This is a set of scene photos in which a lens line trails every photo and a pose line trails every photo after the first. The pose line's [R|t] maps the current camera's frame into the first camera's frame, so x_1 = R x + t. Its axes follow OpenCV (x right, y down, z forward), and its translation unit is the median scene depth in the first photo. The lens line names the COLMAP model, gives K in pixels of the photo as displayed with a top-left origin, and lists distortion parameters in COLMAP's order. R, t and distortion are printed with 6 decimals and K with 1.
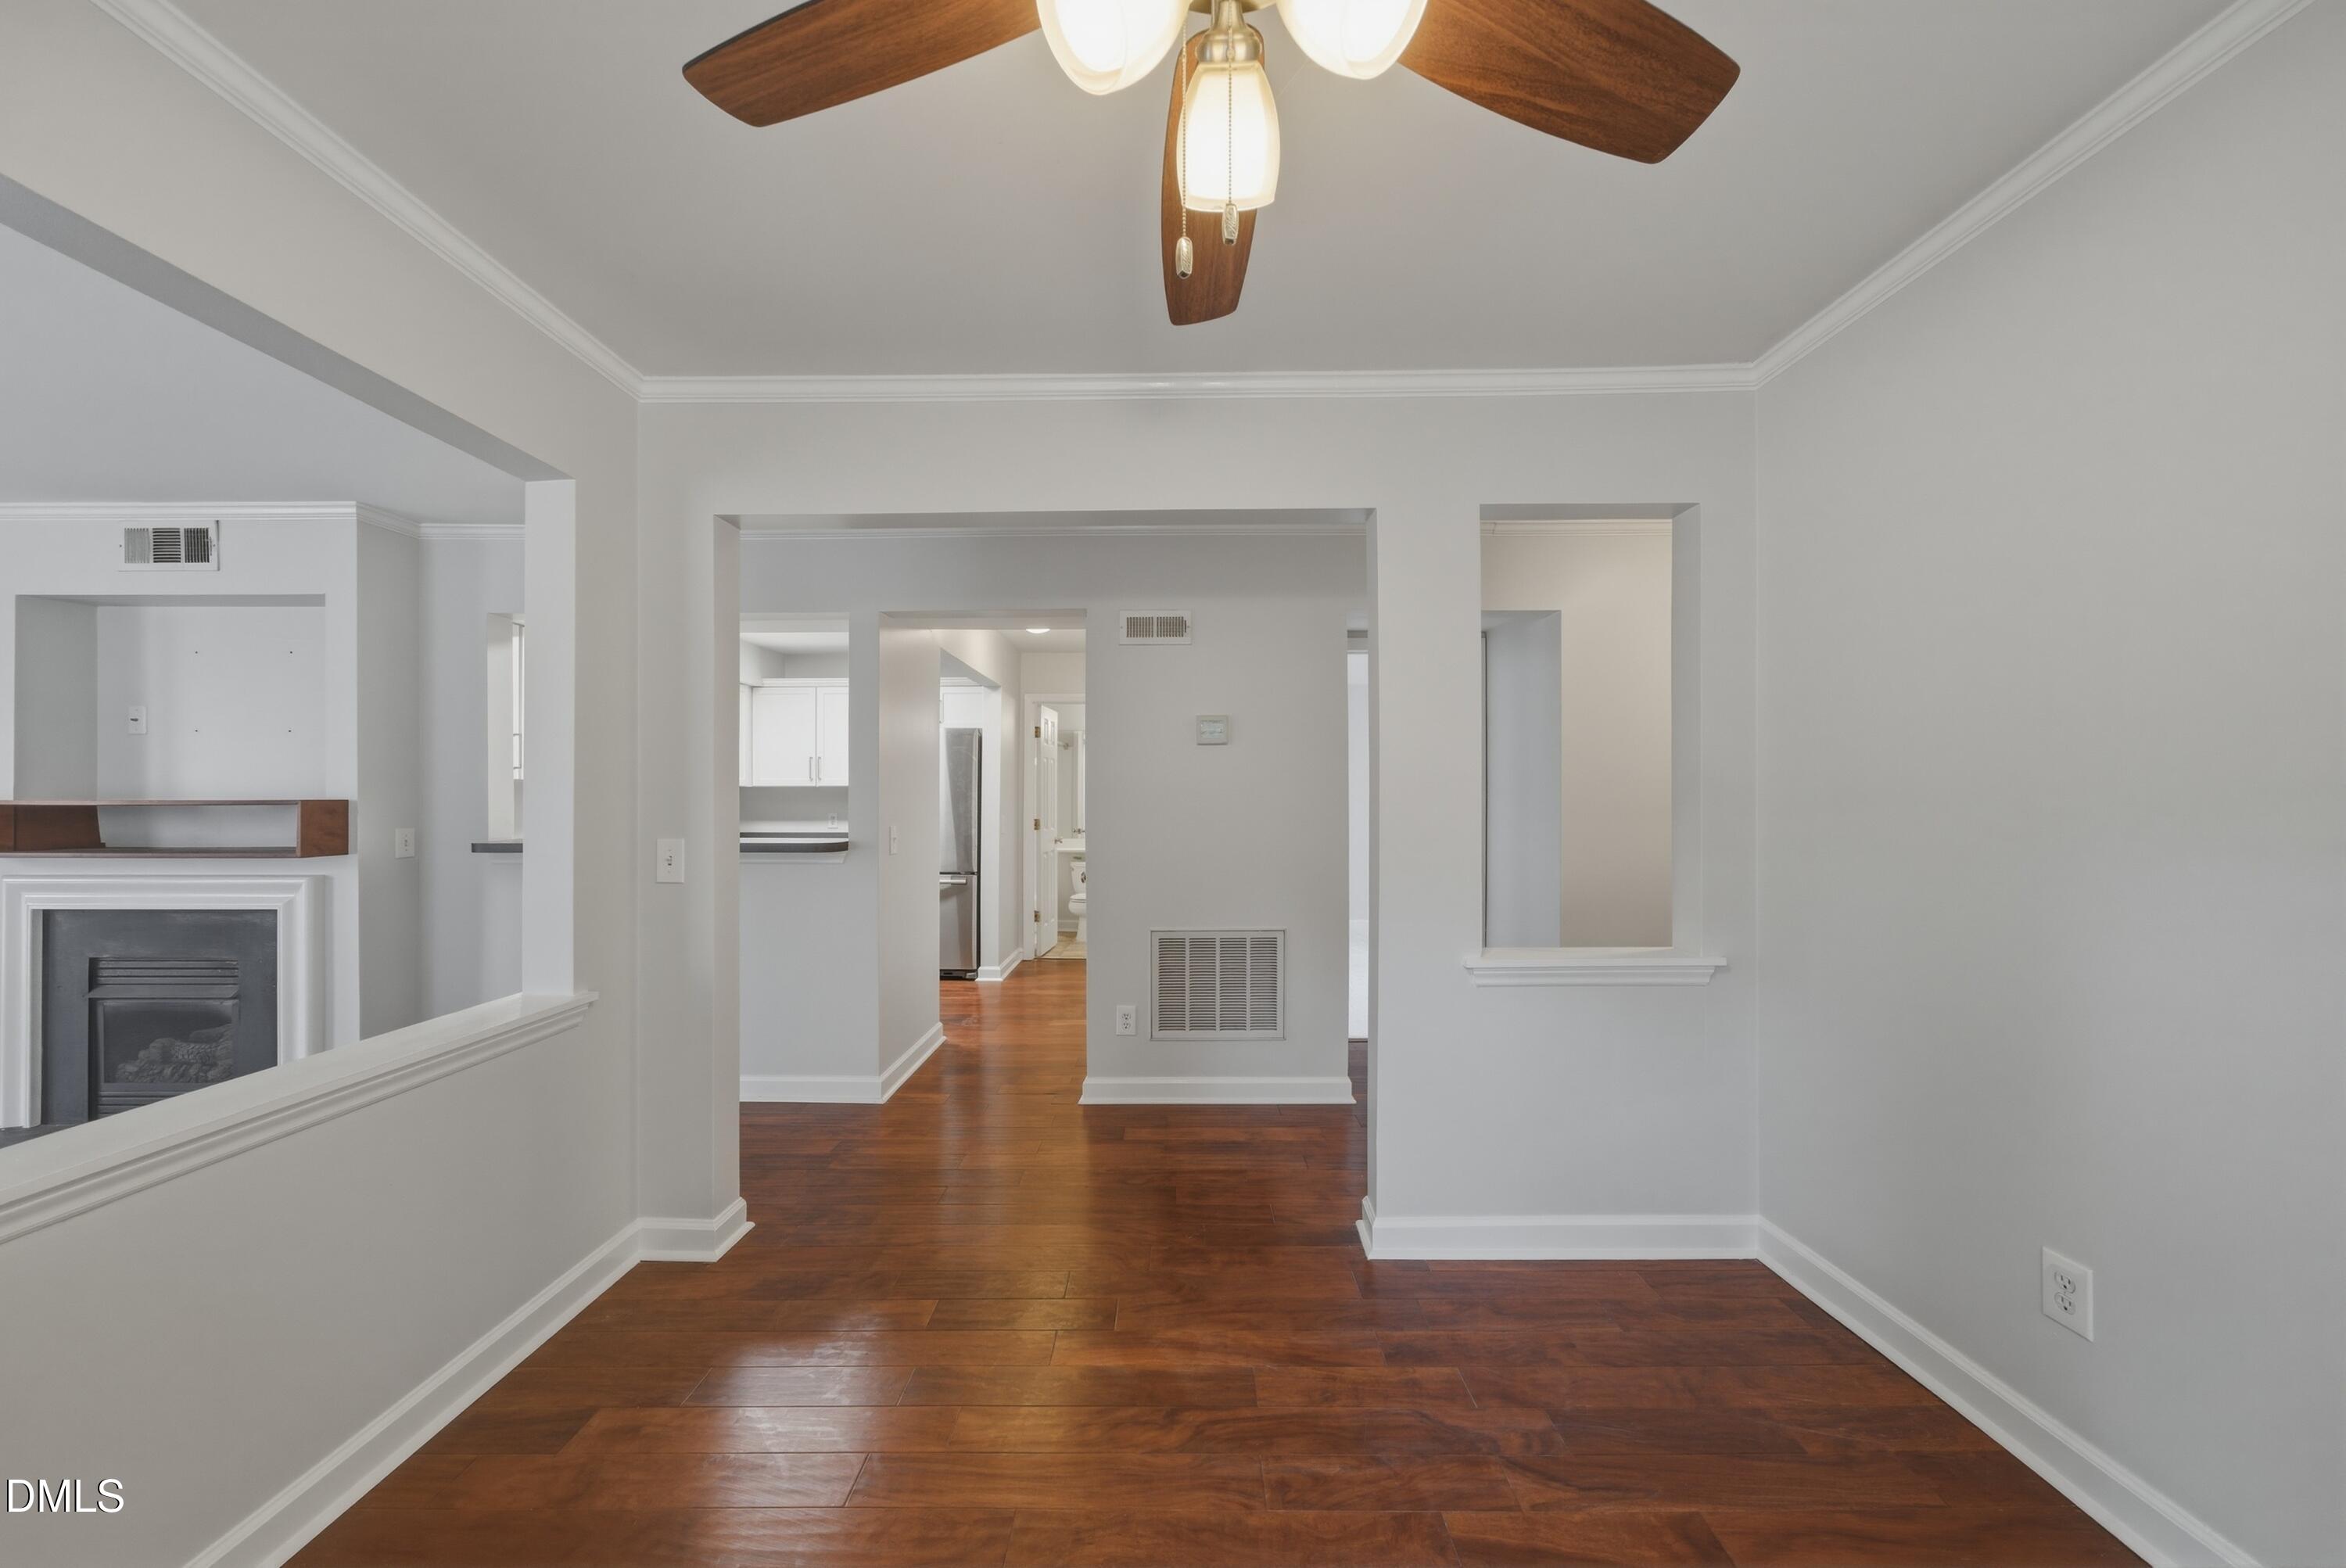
lens RADIAL K [[819.6, 0, 1172.4], [0, 819.6, 795.4], [0, 0, 1]] dist [-0.002918, 0.001027]
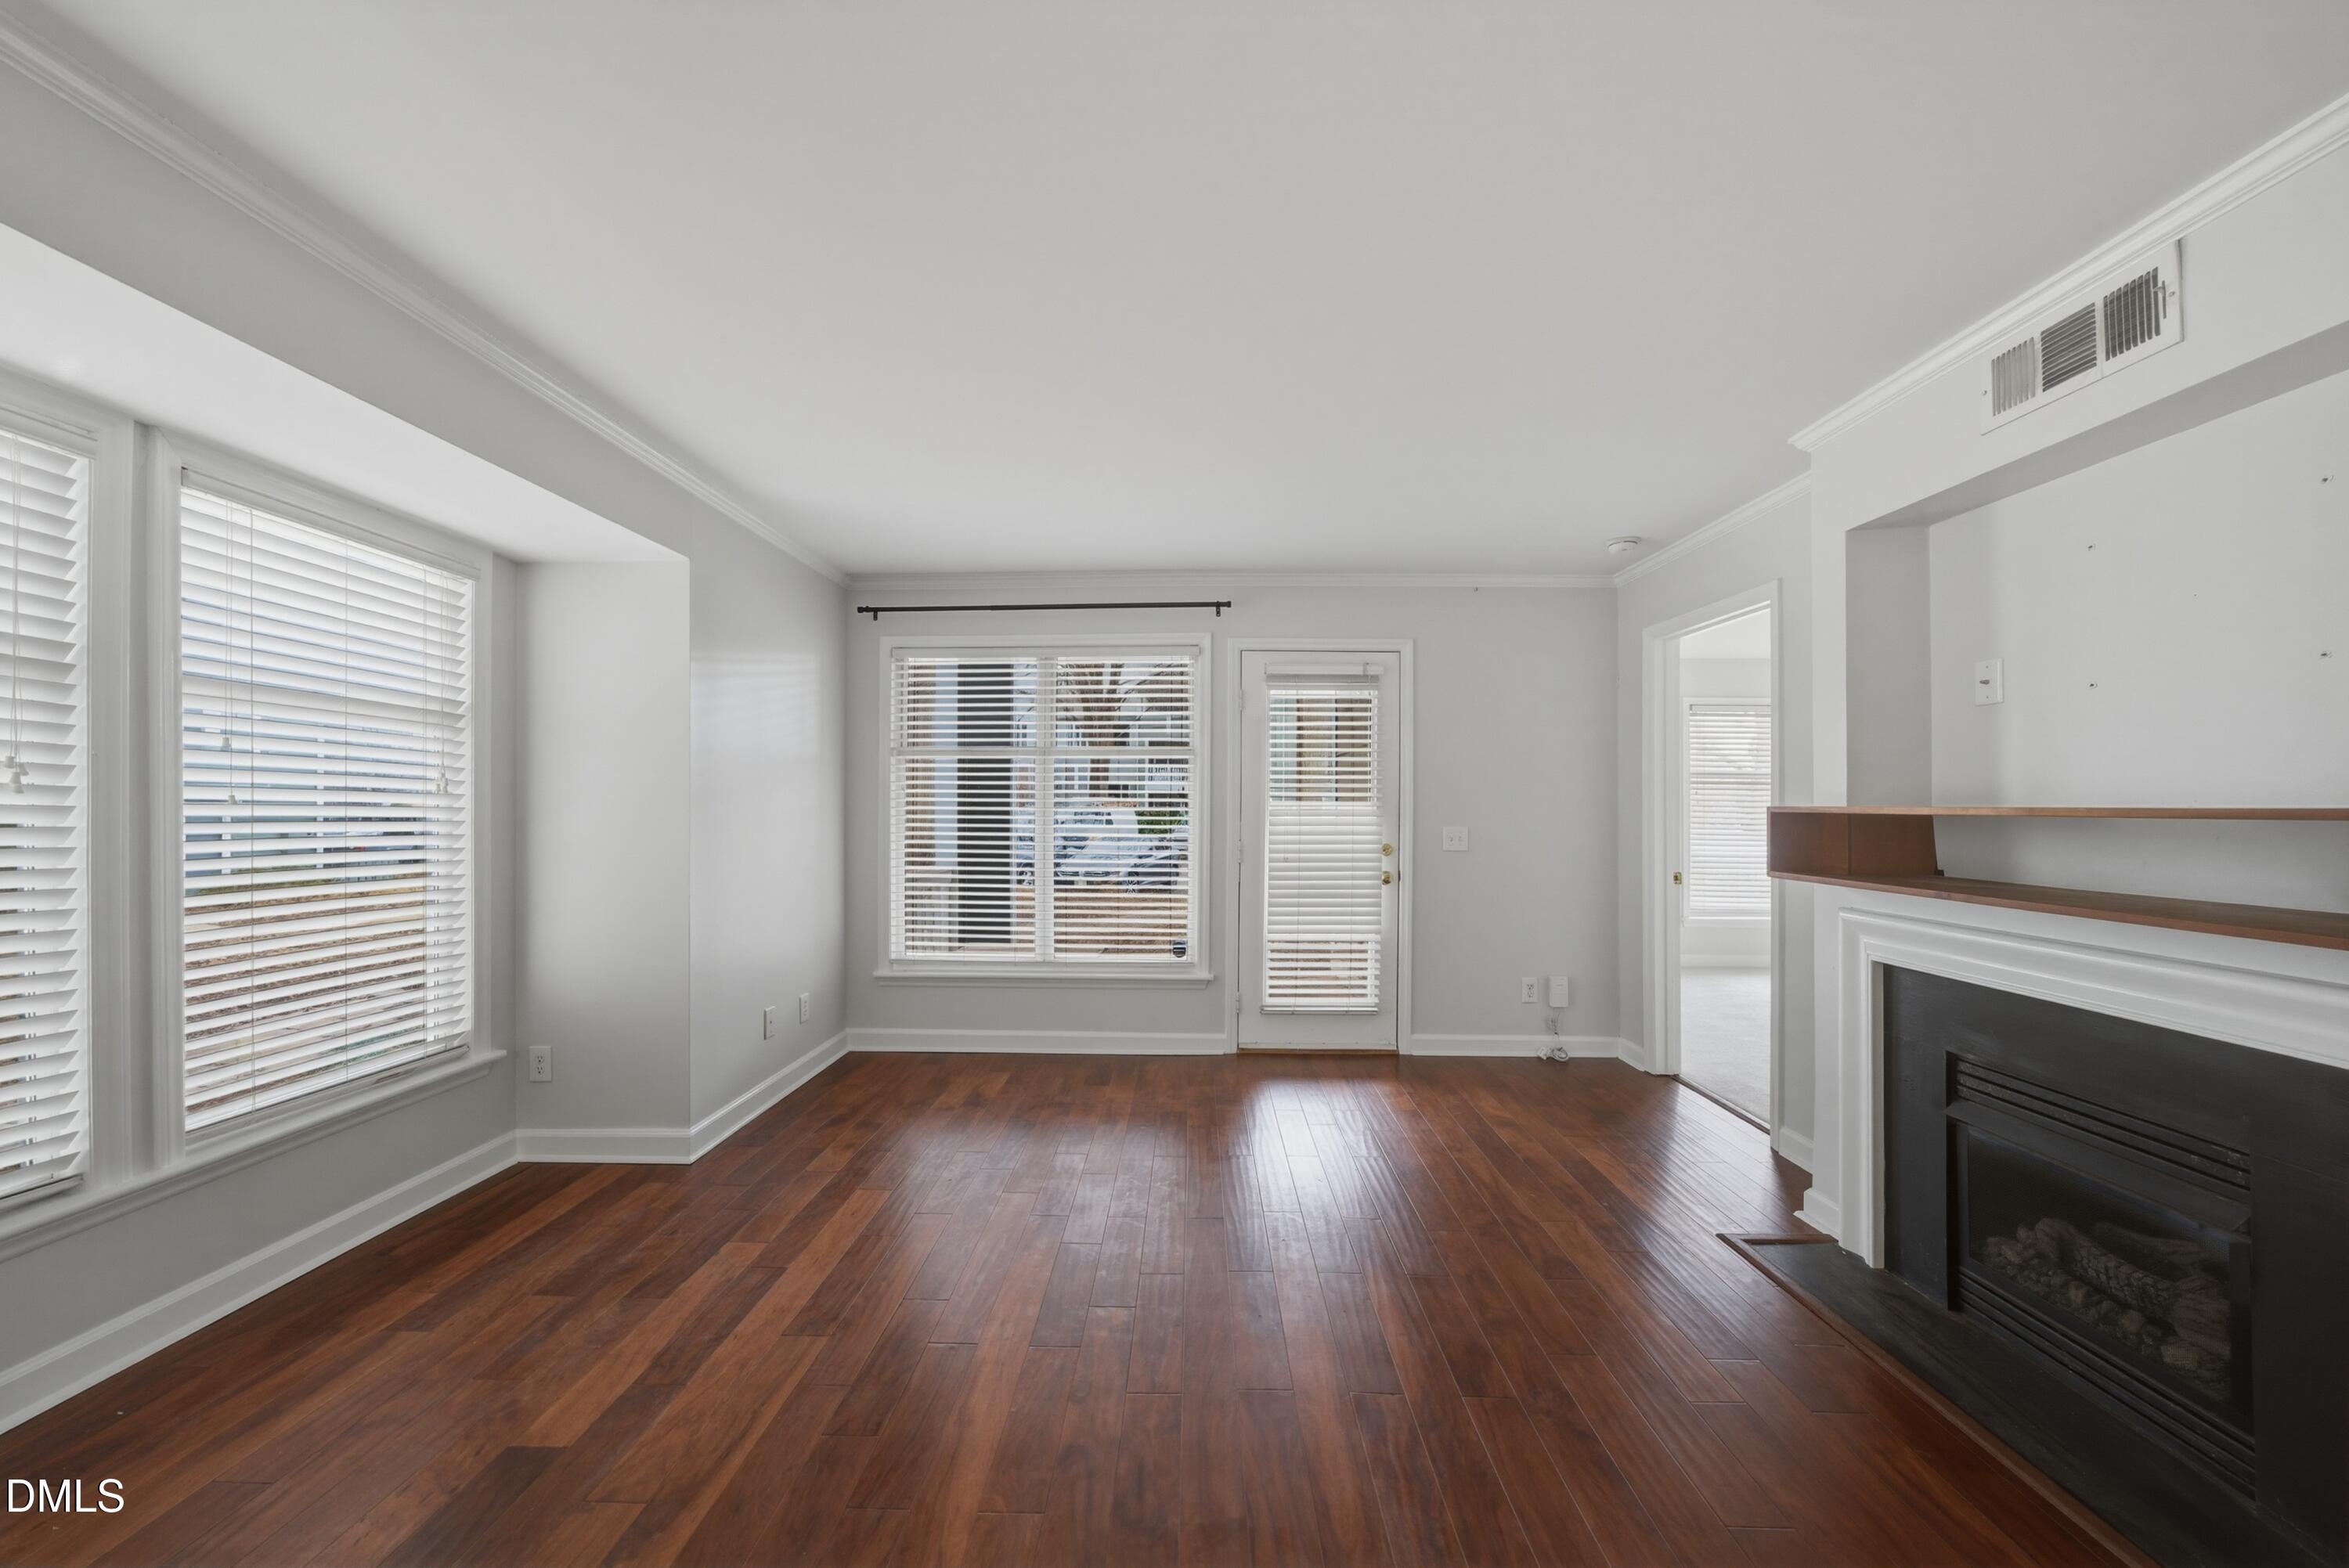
lens RADIAL K [[820.6, 0, 1174.7], [0, 820.6, 801.1], [0, 0, 1]] dist [-0.002918, 0.001027]
pose [[-0.002331, -0.004453, -0.999987, -0.672582], [0.006585, 0.999968, -0.004468, -0.000080], [0.999976, -0.006596, -0.002301, 0.392945]]
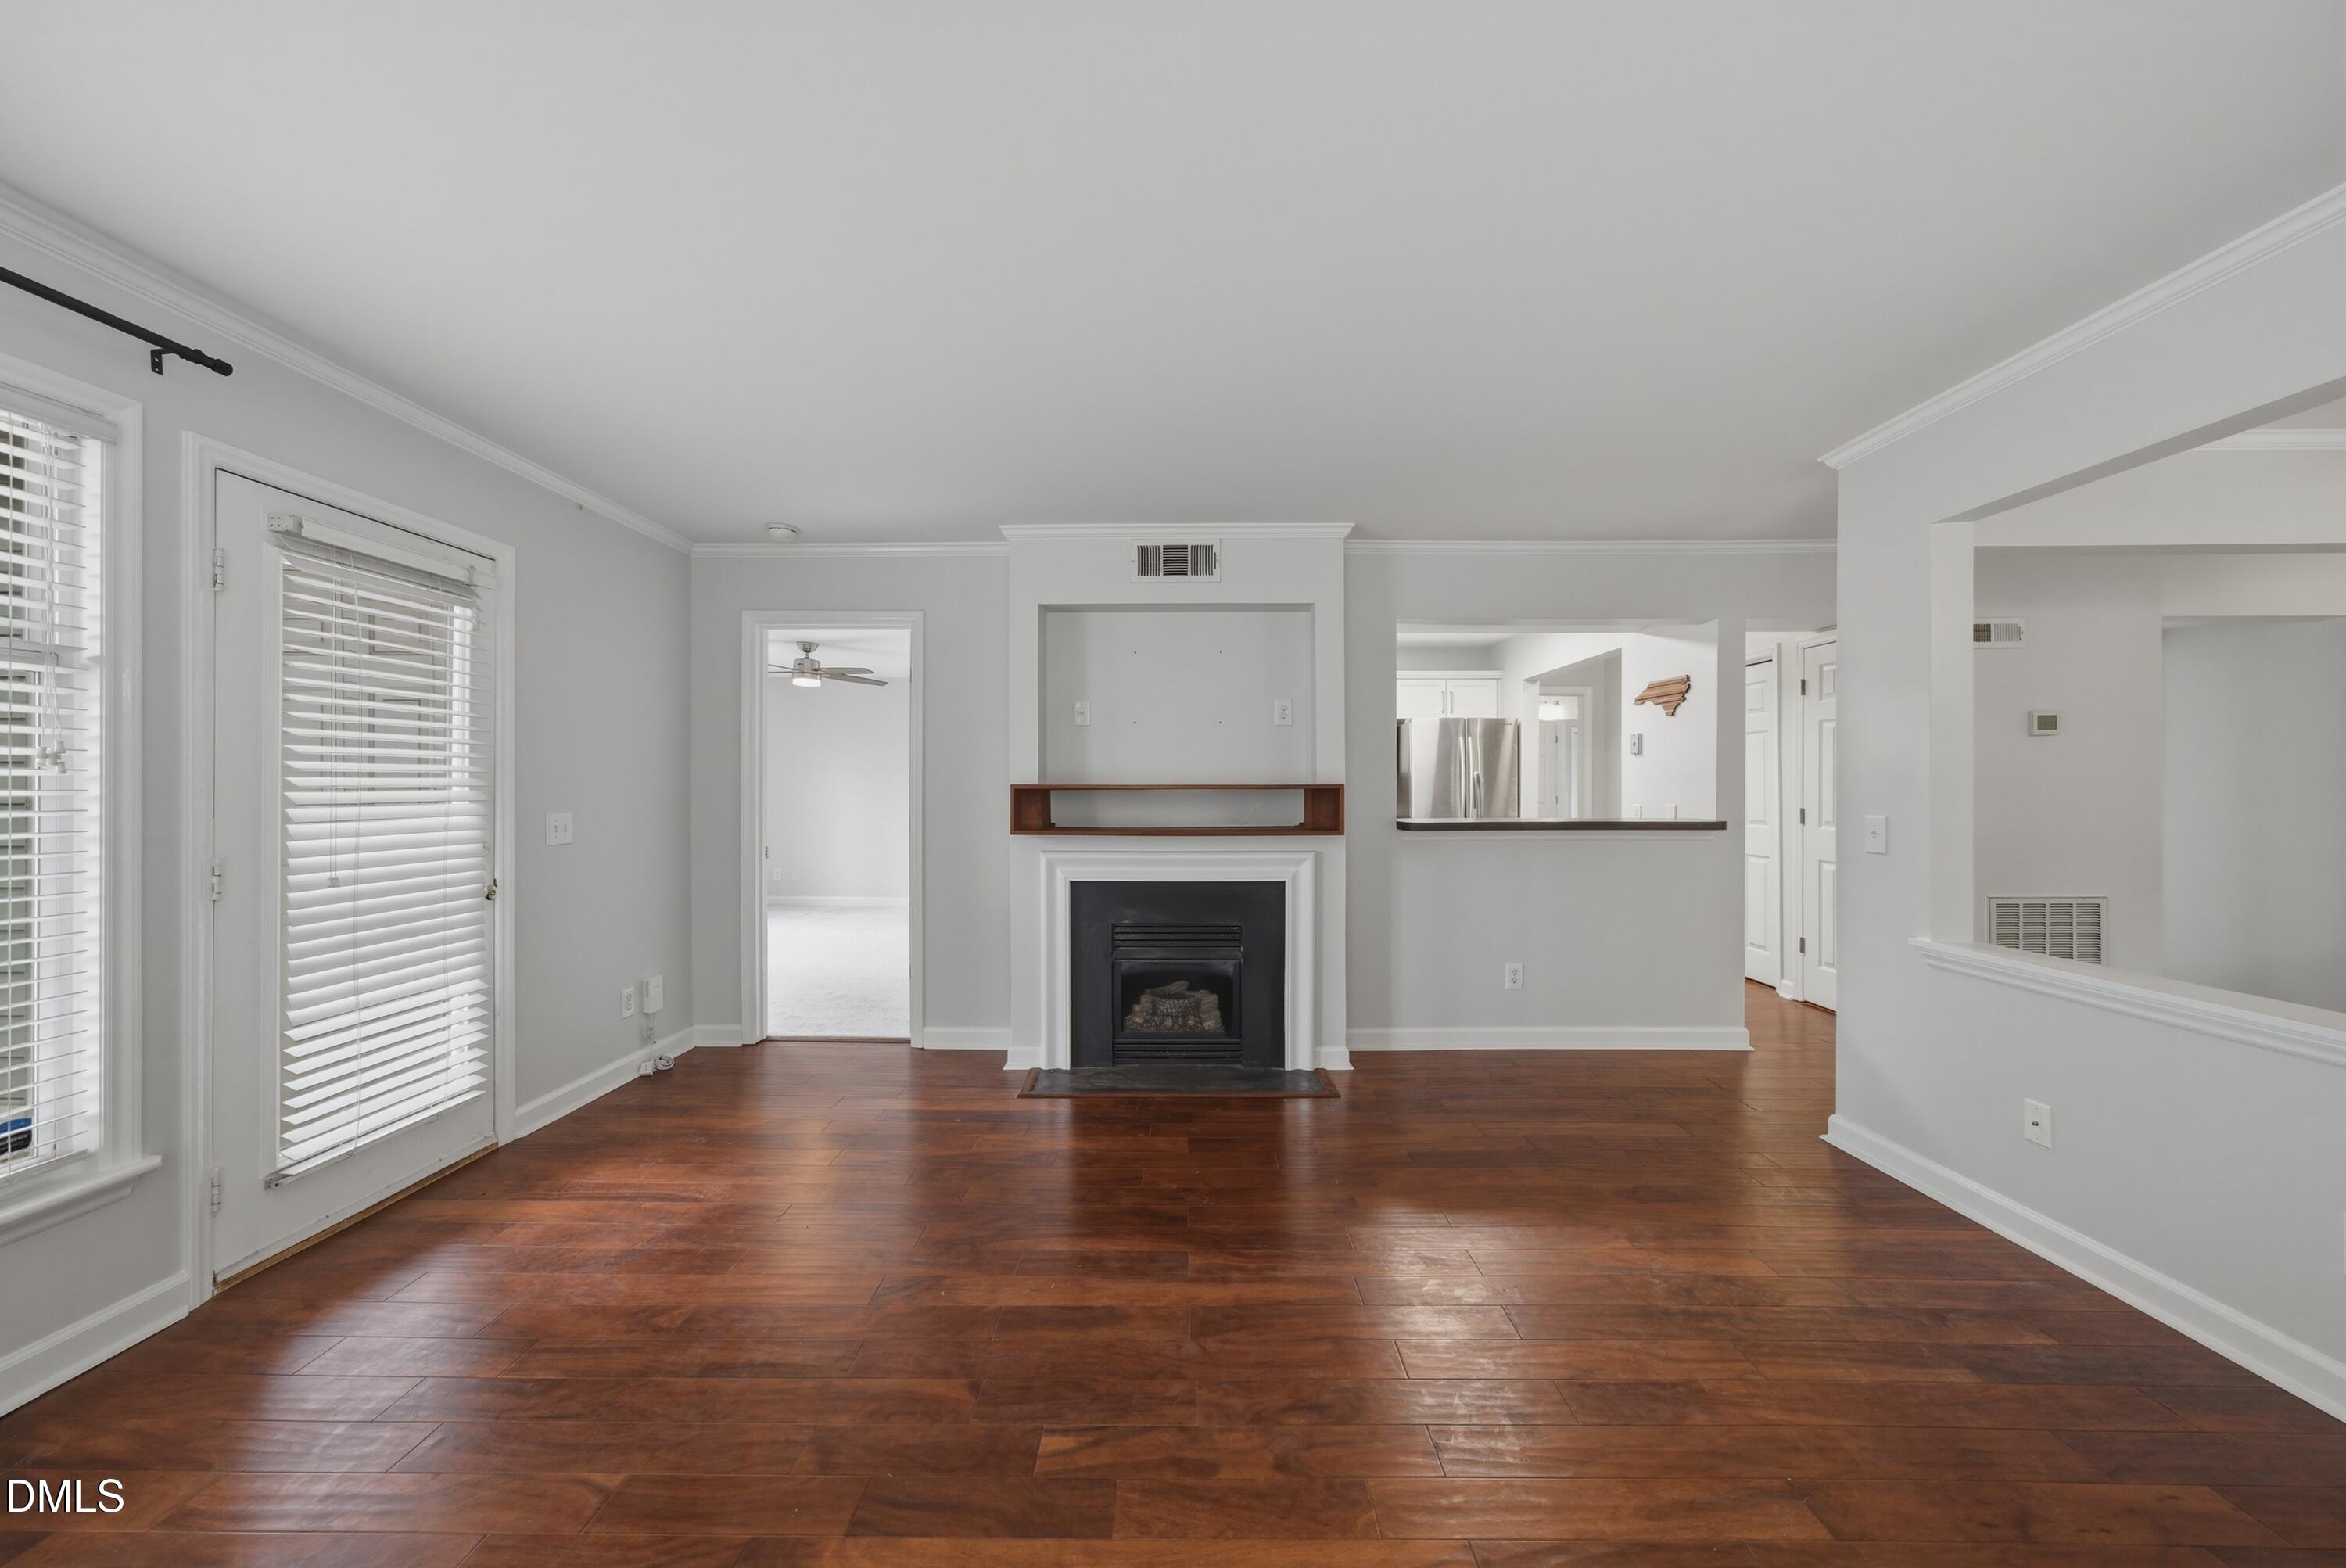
lens RADIAL K [[819.6, 0, 1170.9], [0, 819.6, 780.2], [0, 0, 1]] dist [-0.002918, 0.001027]
pose [[0.999976, -0.000330, 0.006971, -1.240749], [0.000313, 0.999997, 0.002563, -0.002833], [-0.006972, -0.002561, 0.999972, -0.140801]]
